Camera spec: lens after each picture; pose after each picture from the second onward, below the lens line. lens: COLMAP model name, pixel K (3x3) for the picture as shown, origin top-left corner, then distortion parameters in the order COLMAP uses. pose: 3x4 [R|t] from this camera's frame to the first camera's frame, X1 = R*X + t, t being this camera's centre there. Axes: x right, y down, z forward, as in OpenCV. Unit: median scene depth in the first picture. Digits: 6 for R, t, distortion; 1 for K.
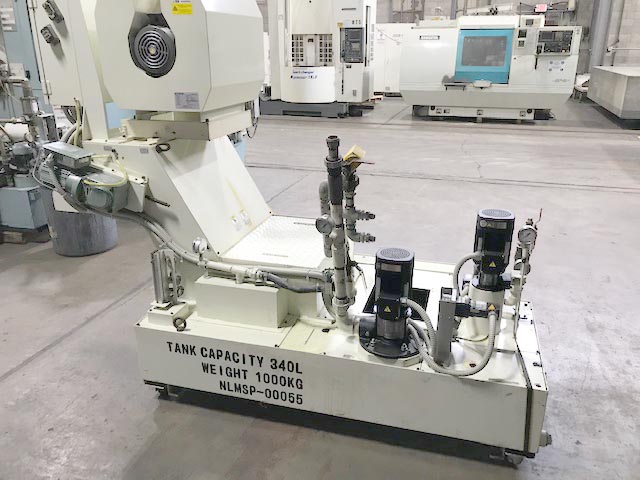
lens RADIAL K [[526.5, 0, 321.1], [0, 526.5, 237.0], [0, 0, 1]] dist [-0.011113, 0.001863]
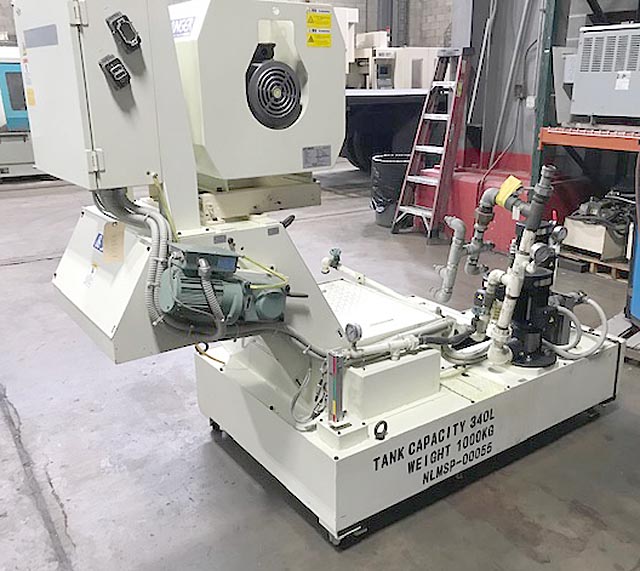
lens RADIAL K [[627.2, 0, 321.2], [0, 627.2, 287.1], [0, 0, 1]] dist [-0.001929, 0.000000]
pose [[0.638336, -0.249825, 0.728089, -0.981549], [0.275633, 0.957333, 0.086828, -0.153221], [-0.718716, 0.145260, 0.679961, 0.392828]]
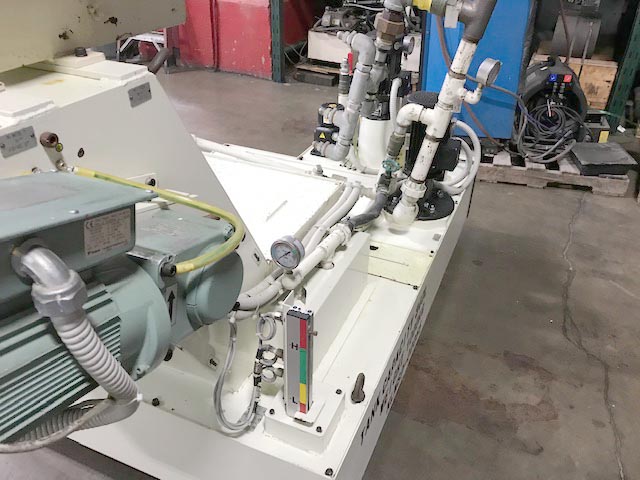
lens RADIAL K [[526.5, 0, 321.5], [0, 526.5, 242.0], [0, 0, 1]] dist [-0.011113, 0.001863]
pose [[0.138772, -0.534885, 0.833451, -0.636153], [0.318479, 0.820991, 0.473861, -0.211599], [-0.937717, 0.199678, 0.284280, 0.874332]]
